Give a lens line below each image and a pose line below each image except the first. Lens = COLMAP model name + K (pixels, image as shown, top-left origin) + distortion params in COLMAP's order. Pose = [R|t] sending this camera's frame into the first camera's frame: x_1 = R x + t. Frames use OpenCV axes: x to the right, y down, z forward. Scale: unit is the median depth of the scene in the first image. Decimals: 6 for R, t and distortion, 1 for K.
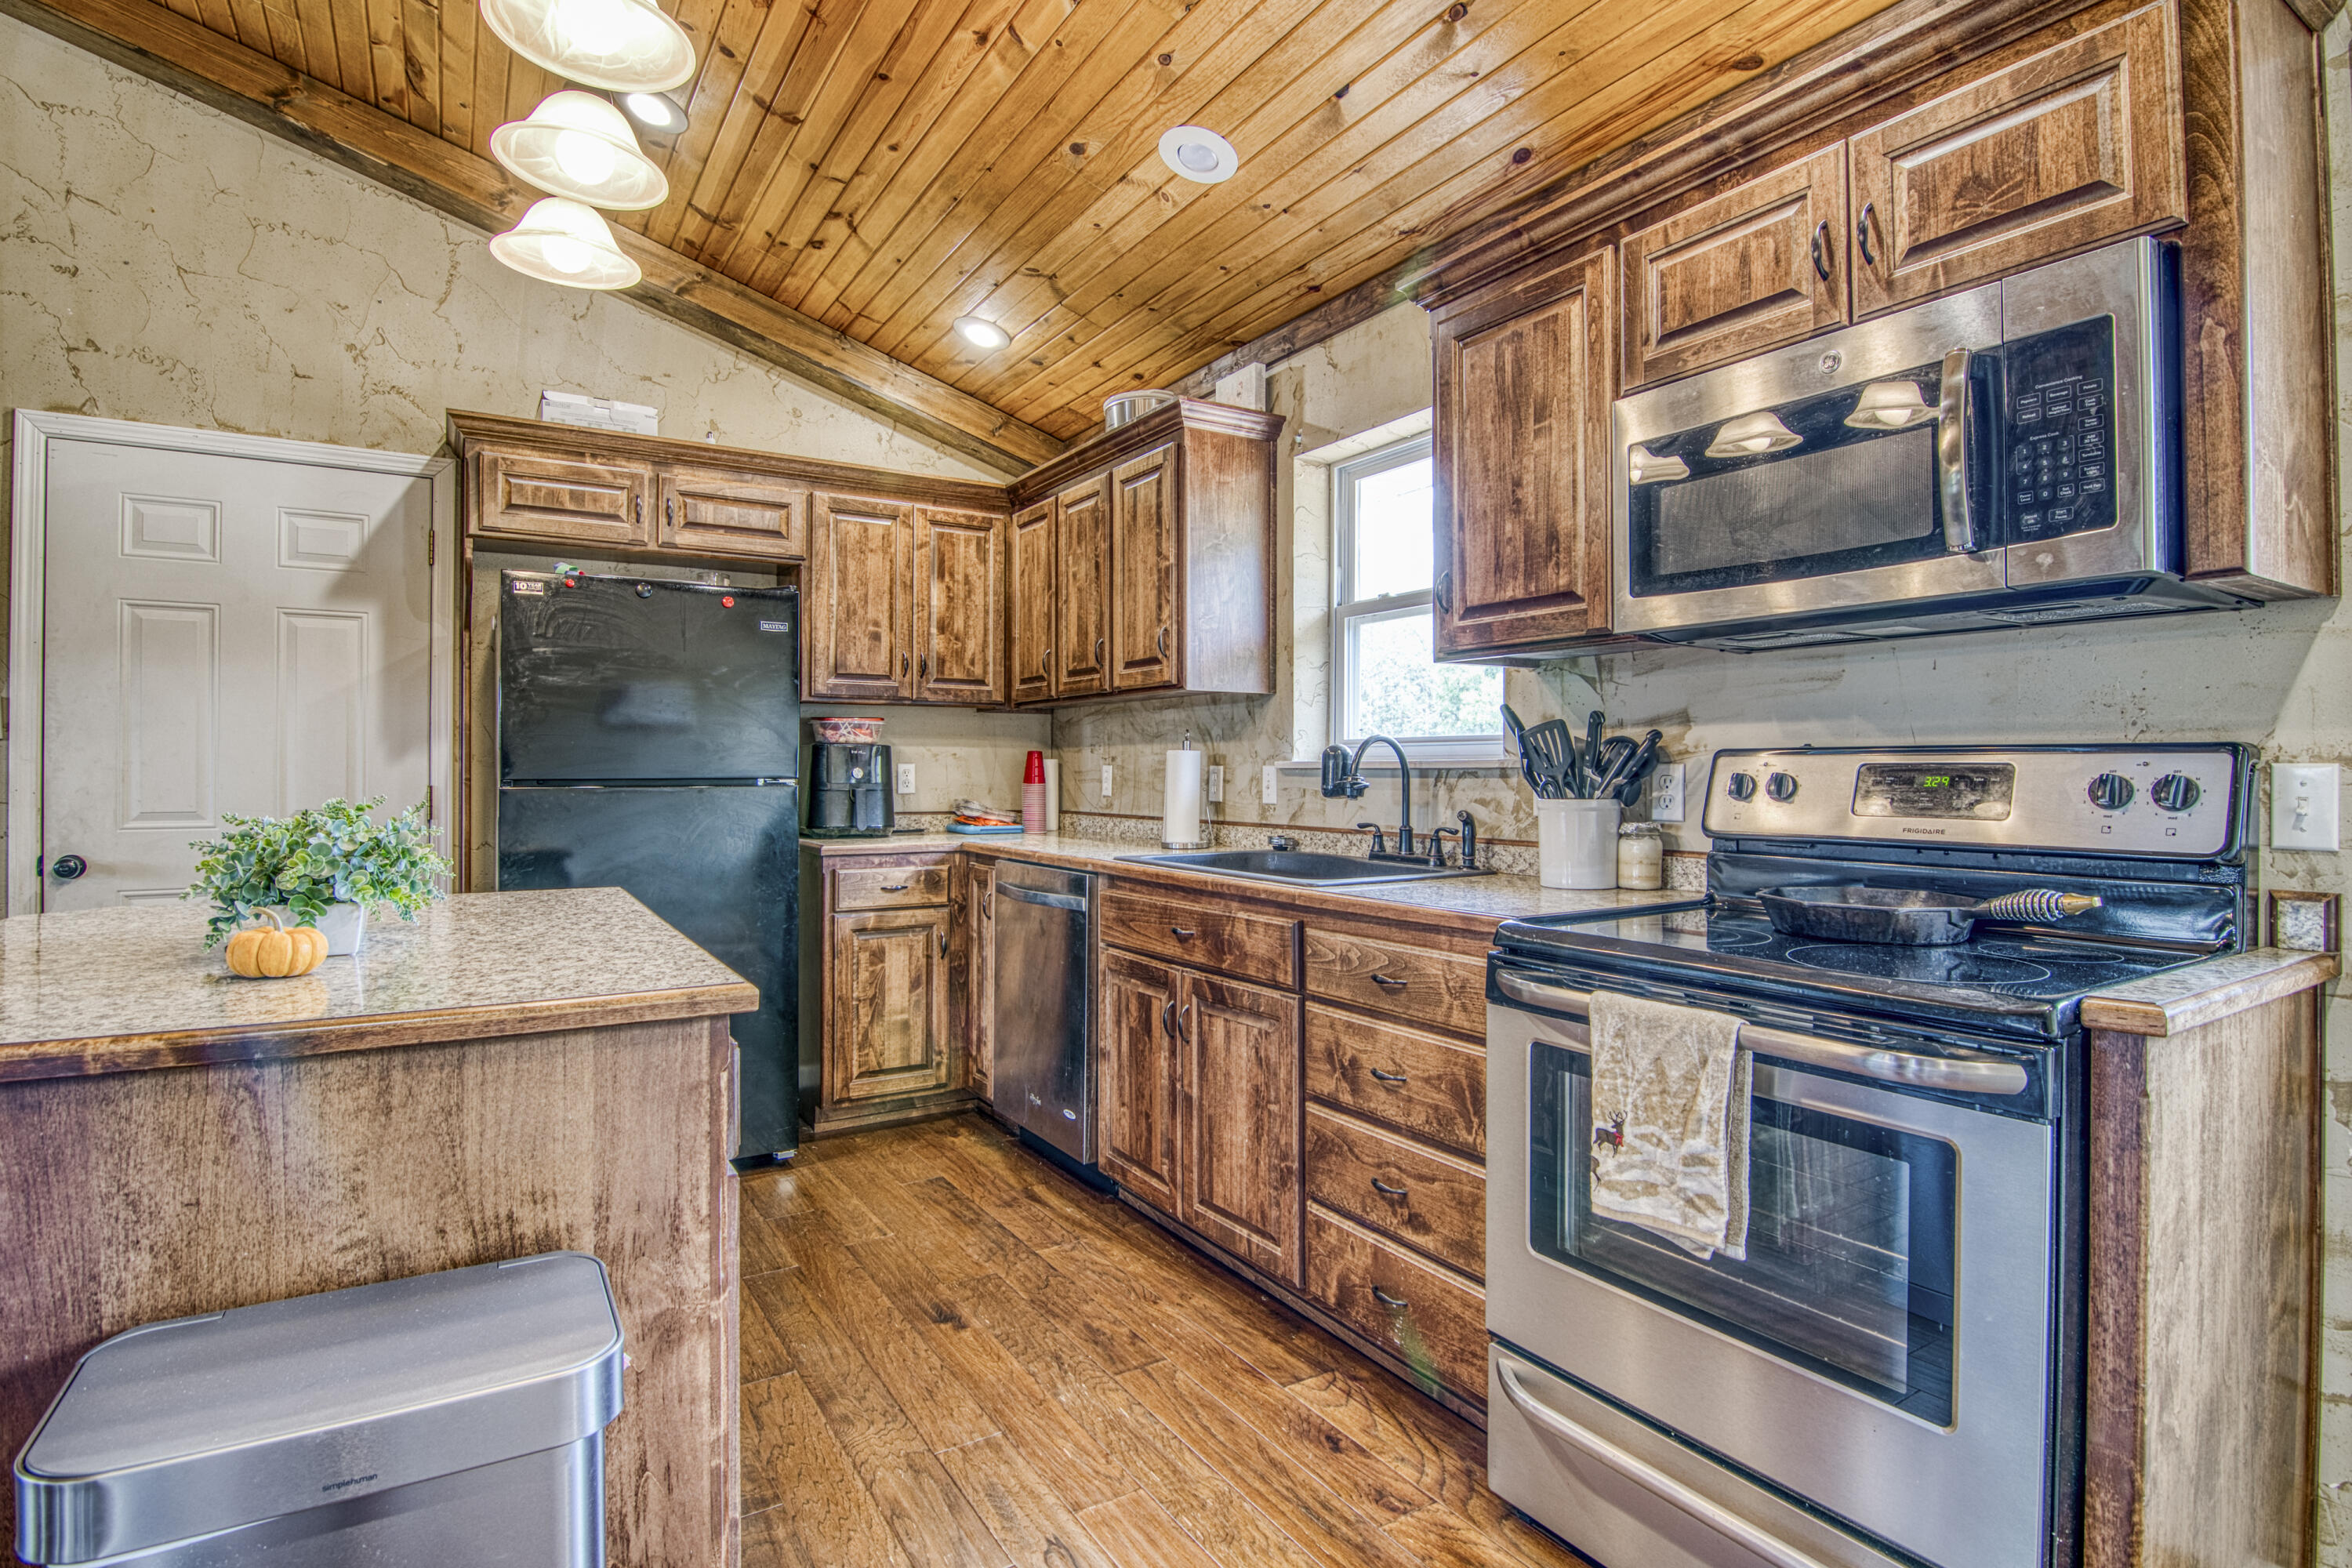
lens RADIAL K [[1168.6, 0, 1235.4], [0, 1168.6, 761.9], [0, 0, 1]] dist [-0.006528, -0.008193]
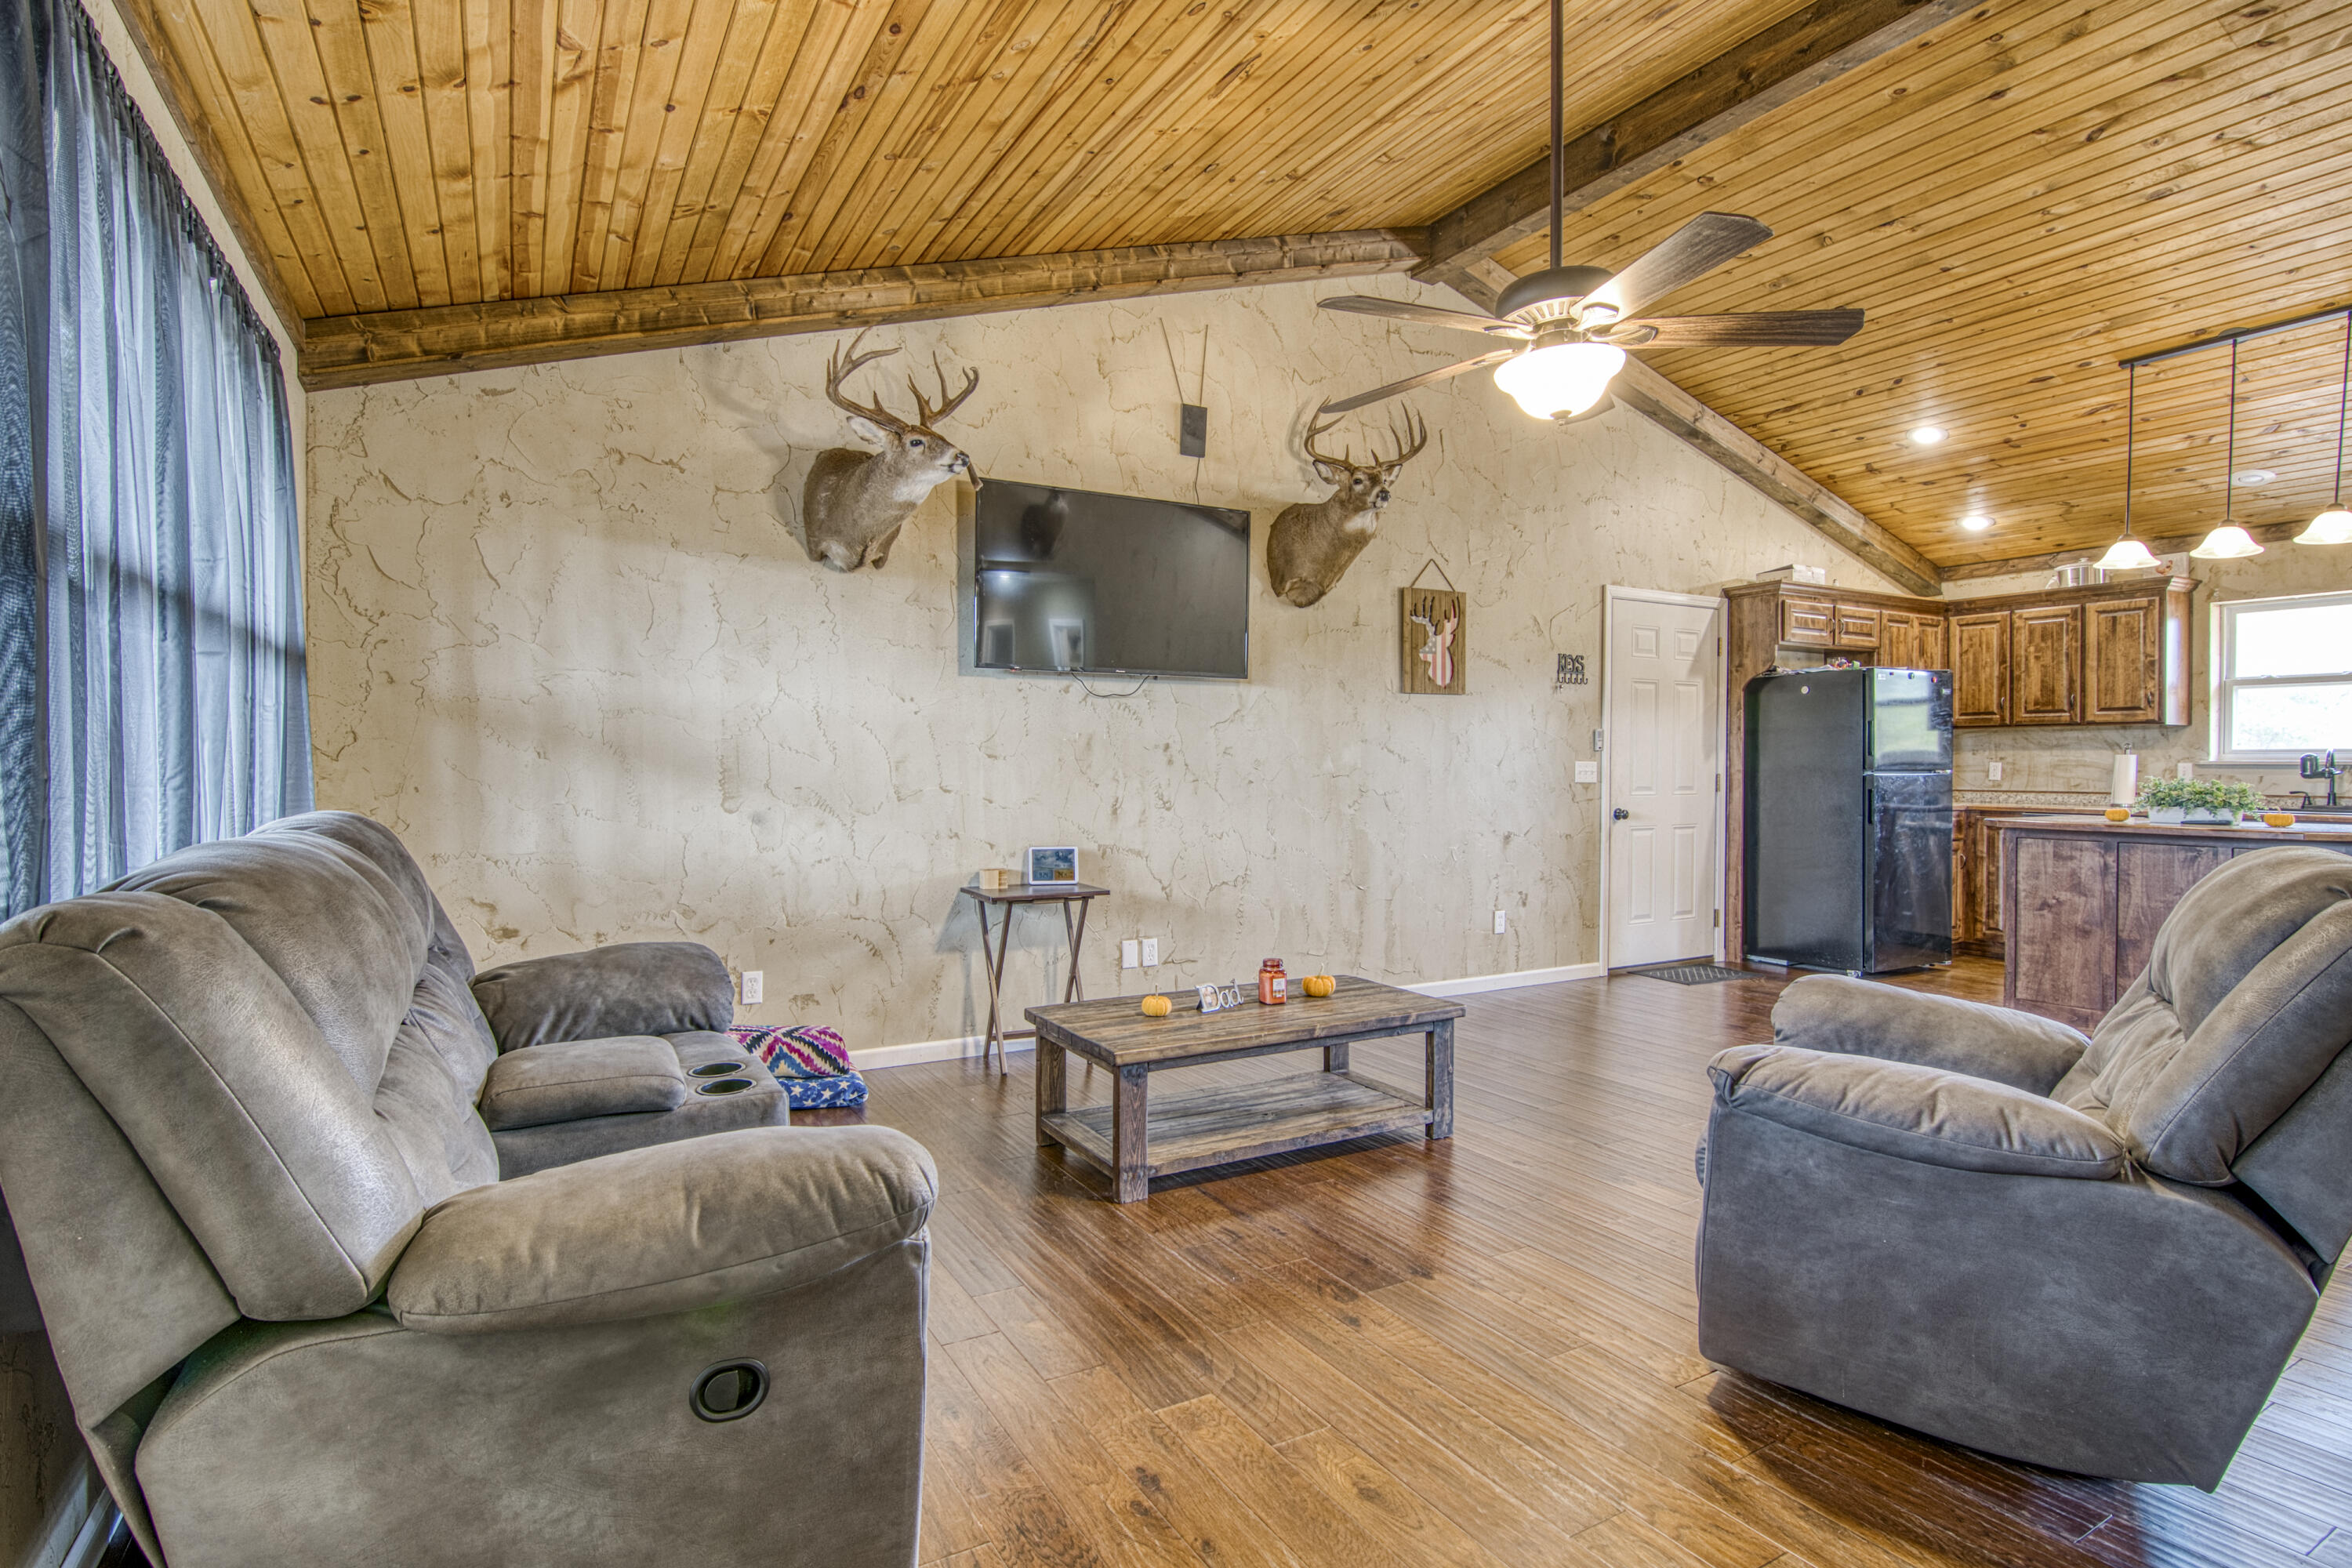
lens RADIAL K [[1168.6, 0, 1176.1], [0, 1168.6, 844.0], [0, 0, 1]] dist [-0.006528, -0.008193]
pose [[0.998398, 0.001247, -0.056571, -1.449081], [0.003011, 0.997170, 0.075119, -0.010378], [0.056504, -0.075169, 0.995569, -0.953225]]
